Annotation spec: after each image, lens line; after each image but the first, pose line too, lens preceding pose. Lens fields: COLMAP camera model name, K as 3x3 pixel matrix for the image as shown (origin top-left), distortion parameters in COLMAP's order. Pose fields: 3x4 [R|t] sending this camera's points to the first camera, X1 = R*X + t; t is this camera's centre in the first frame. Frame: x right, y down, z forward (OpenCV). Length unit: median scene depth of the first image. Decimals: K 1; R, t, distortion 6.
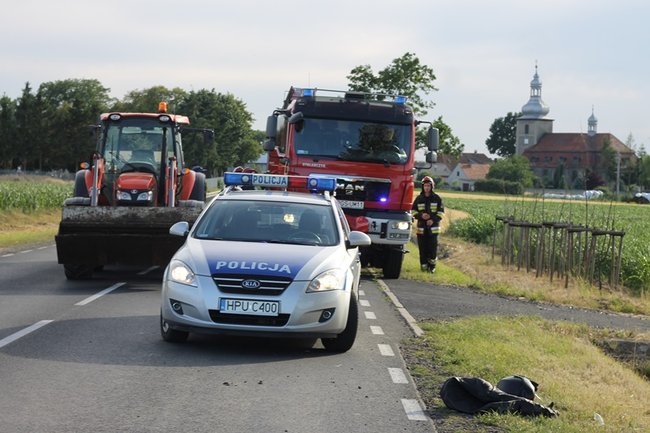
lens RADIAL K [[1516.3, 0, 325.0], [0, 1516.3, 216.5], [0, 0, 1]] dist [-0.068812, -0.220315]
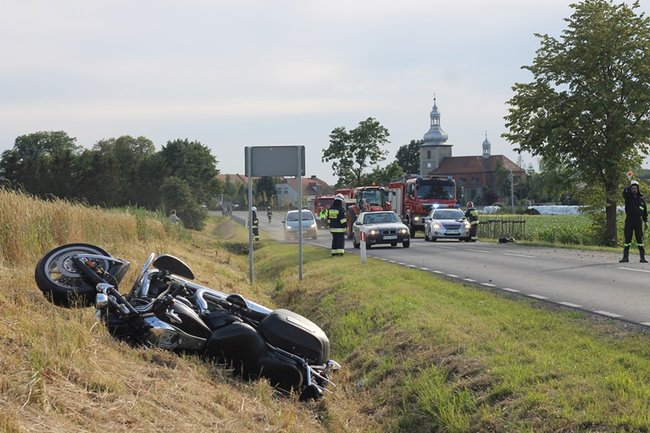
lens RADIAL K [[1516.3, 0, 325.0], [0, 1516.3, 216.5], [0, 0, 1]] dist [-0.068812, -0.220315]
pose [[0.996343, -0.048969, 0.070022, -0.053041], [0.050165, 0.998622, -0.015426, 0.004326], [-0.069170, 0.018882, 0.997426, -0.254434]]
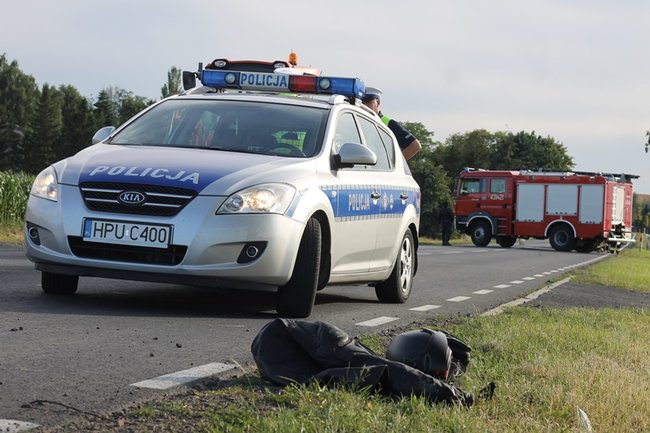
lens RADIAL K [[1516.3, 0, 325.0], [0, 1516.3, 216.5], [0, 0, 1]] dist [-0.068812, -0.220315]
pose [[0.975328, 0.026186, -0.219204, 0.011459], [-0.033652, 0.998971, -0.030392, 0.004653], [0.218183, 0.037019, 0.975206, 0.026767]]
